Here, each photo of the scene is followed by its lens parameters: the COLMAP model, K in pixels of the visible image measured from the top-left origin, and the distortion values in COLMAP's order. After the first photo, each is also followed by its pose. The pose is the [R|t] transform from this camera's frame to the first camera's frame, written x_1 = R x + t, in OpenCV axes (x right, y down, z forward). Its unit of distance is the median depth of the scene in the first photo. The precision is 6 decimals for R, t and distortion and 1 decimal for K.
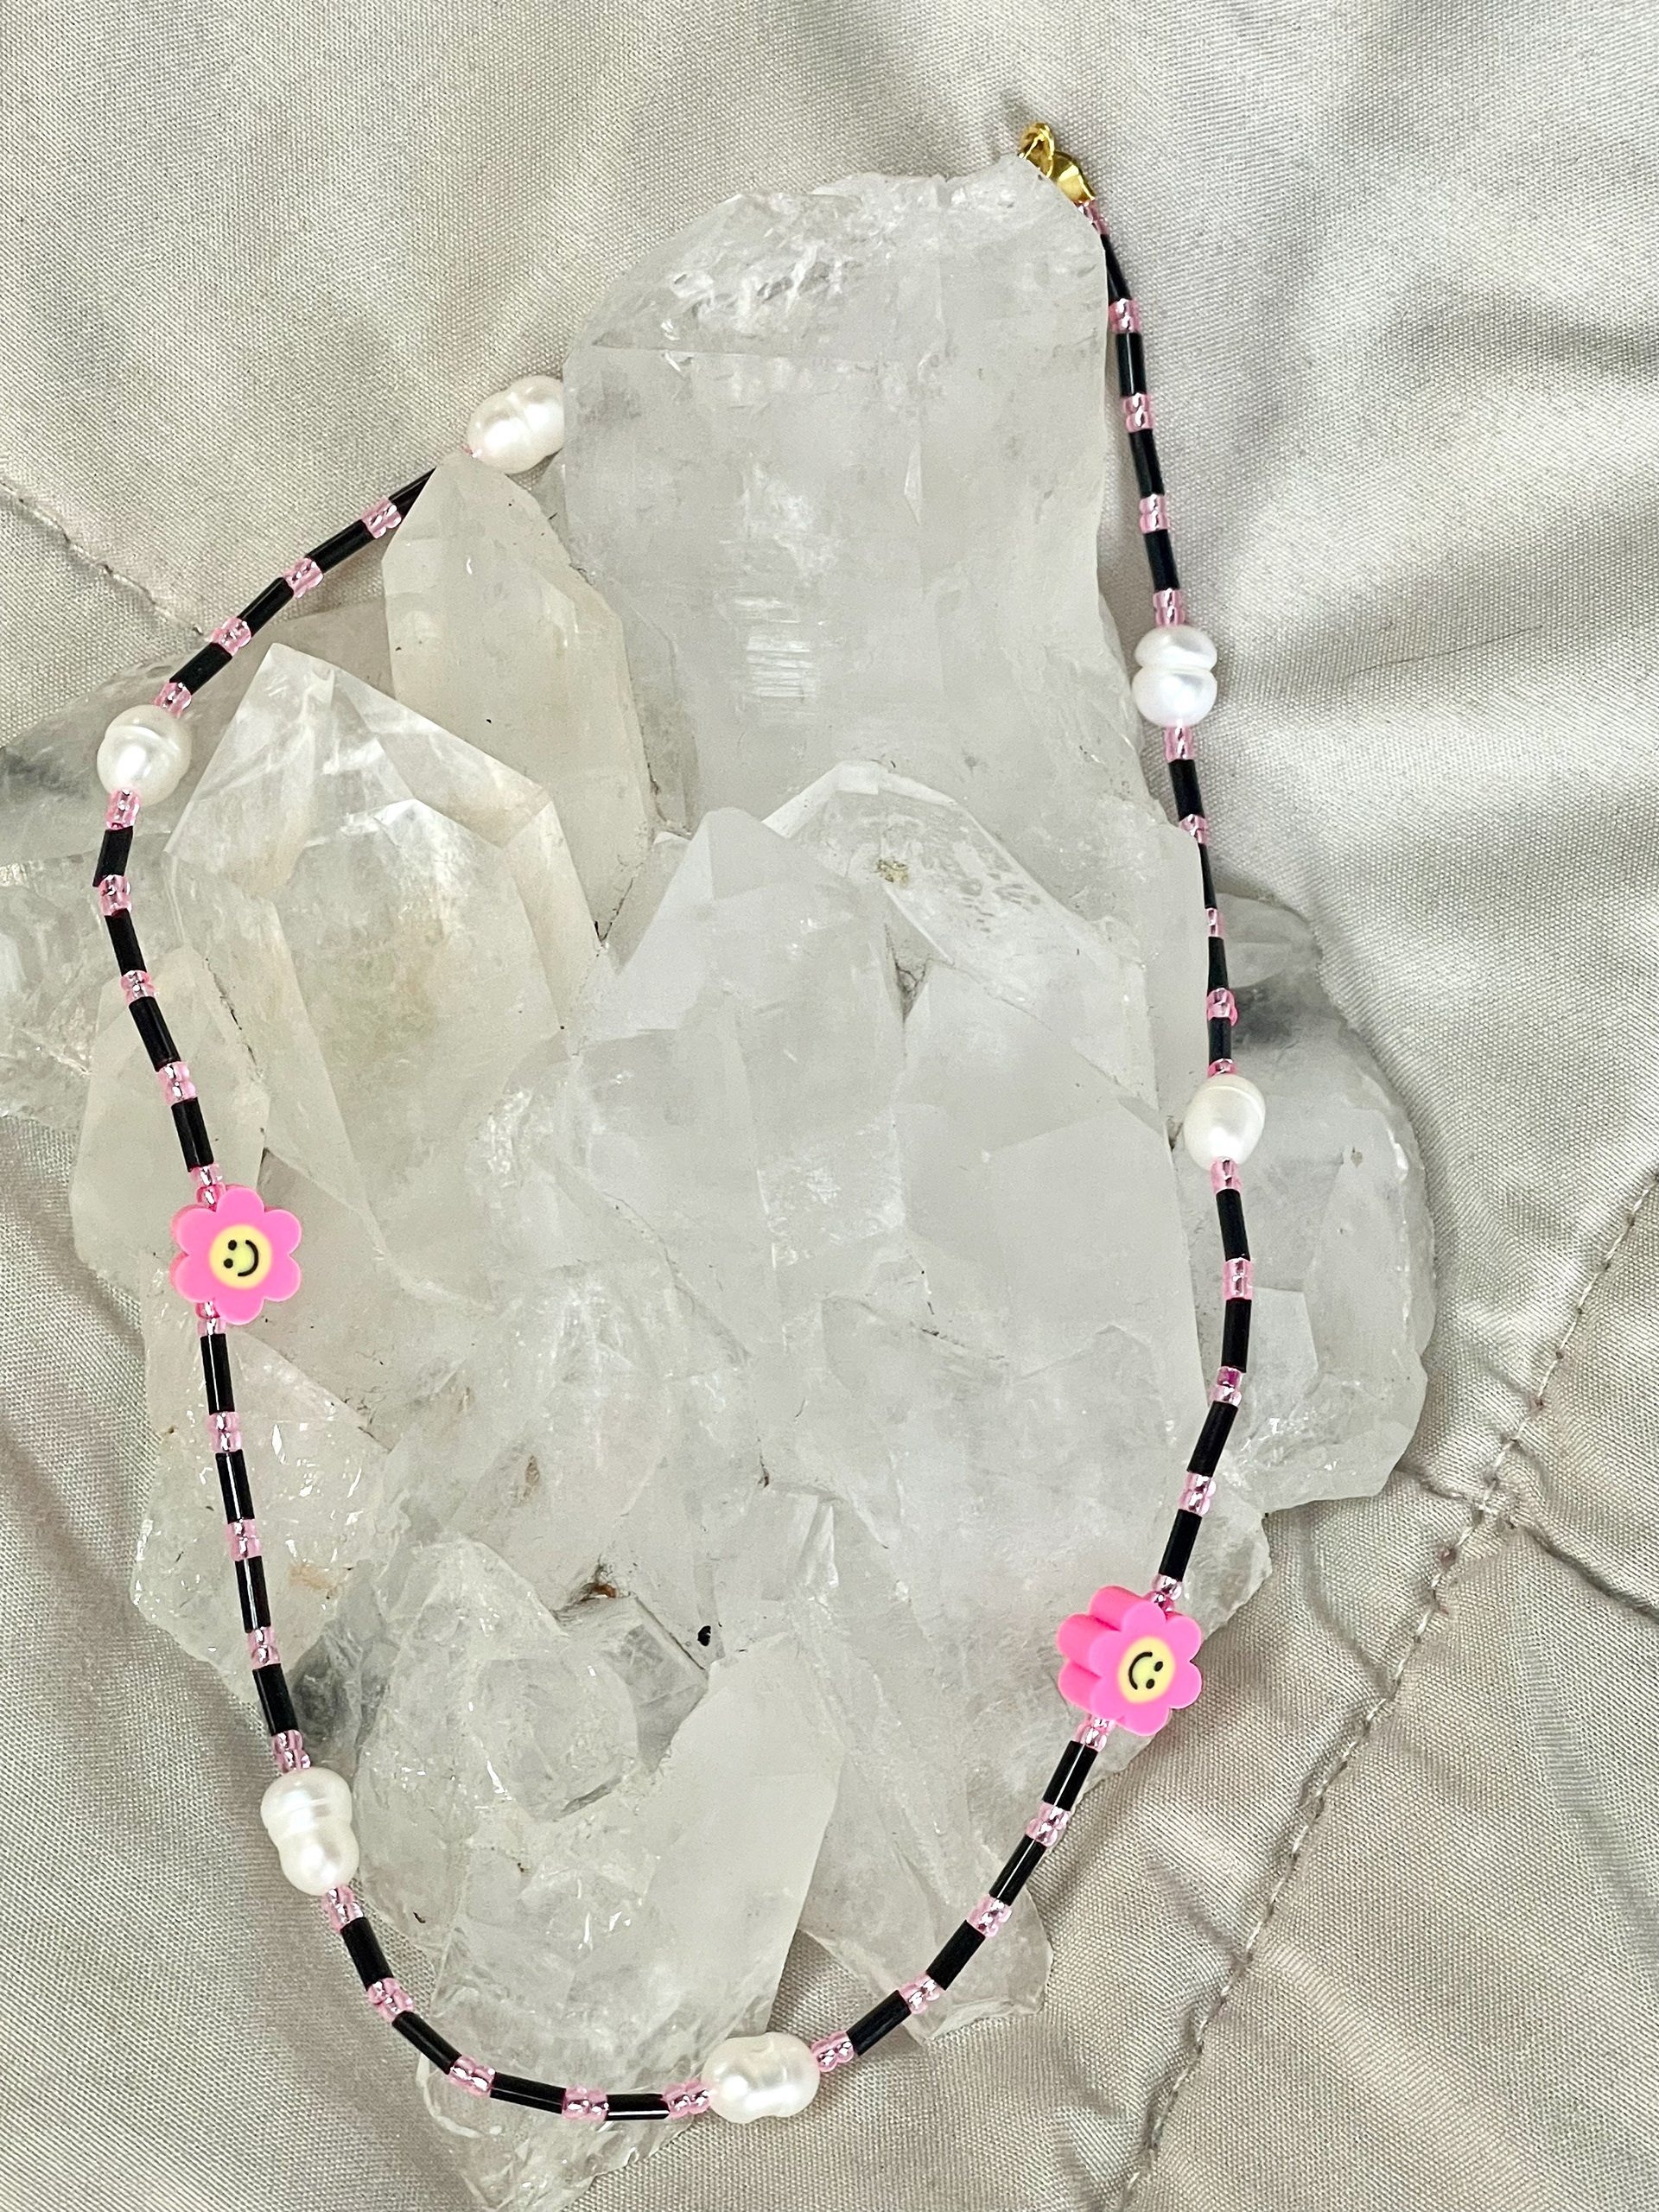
lens RADIAL K [[5545.3, 0, 829.5], [0, 5545.3, 1106.0], [0, 0, 1]] dist [0.753865, -0.239846]
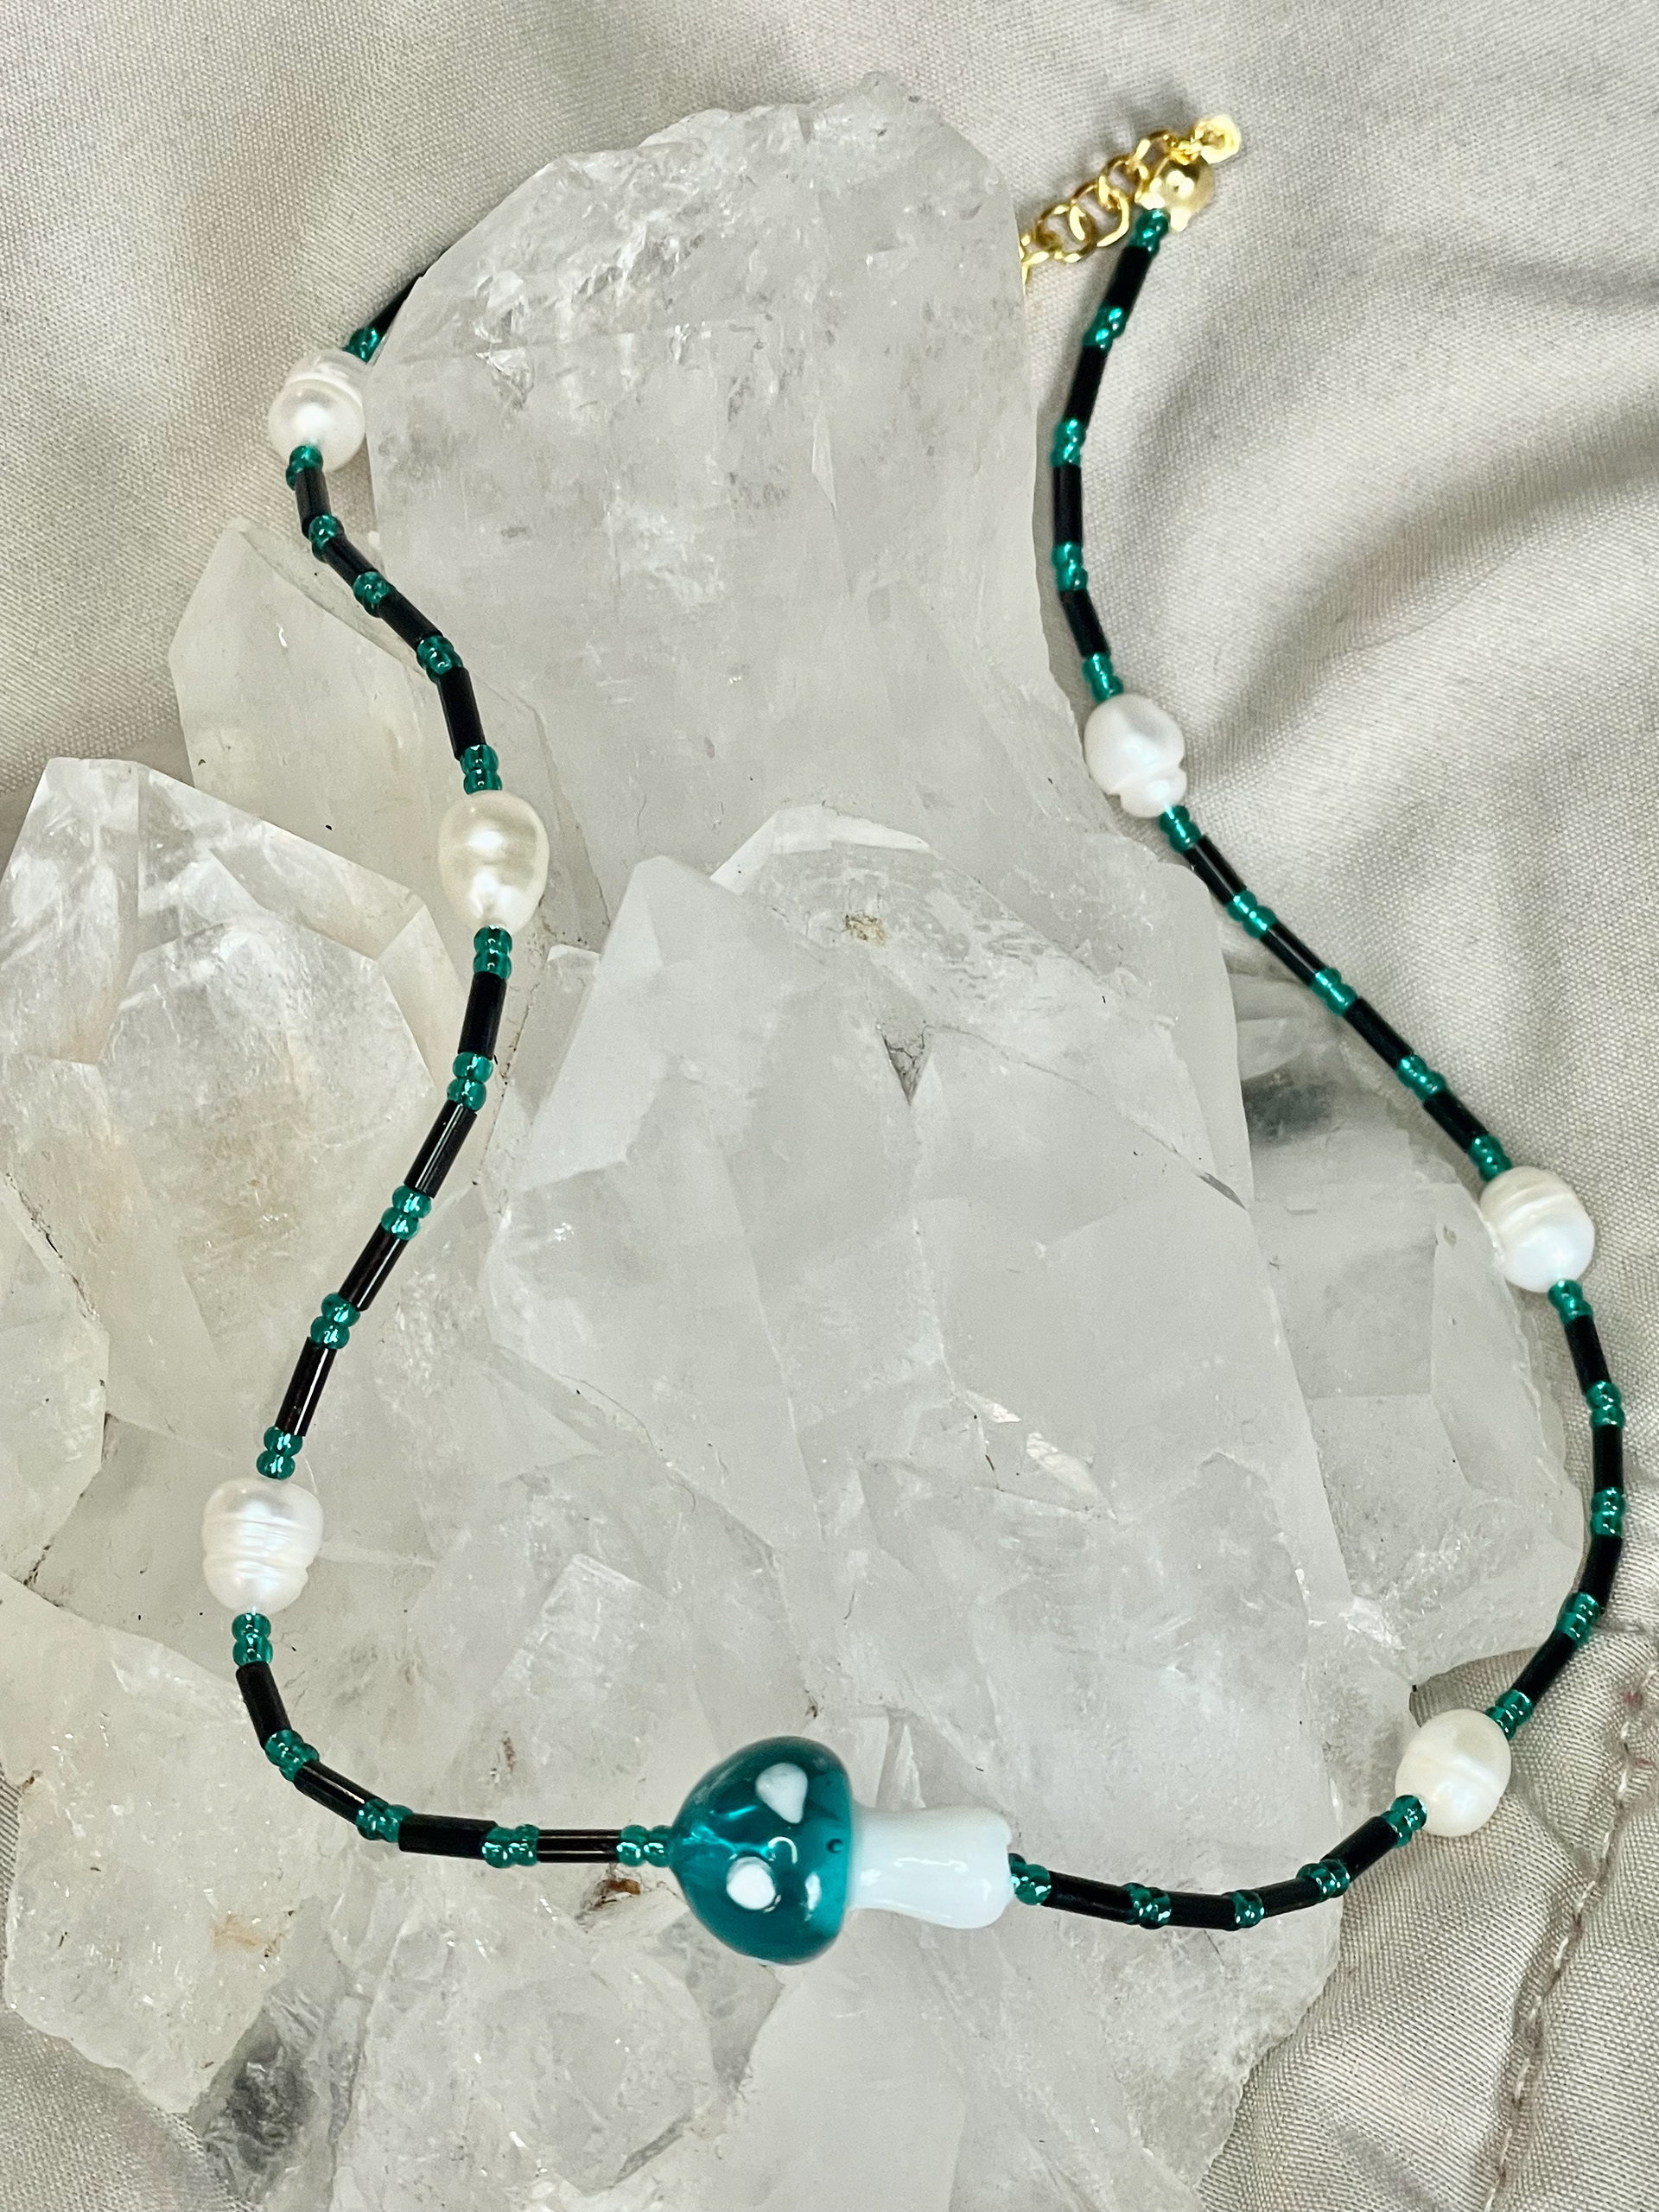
lens RADIAL K [[5545.3, 0, 829.5], [0, 5545.3, 1106.0], [0, 0, 1]] dist [0.753865, -0.239846]
pose [[0.988343, -0.132403, 0.075155, -0.056098], [0.138860, 0.986357, -0.088417, 0.052115], [-0.062423, 0.097822, 0.993244, 0.200306]]
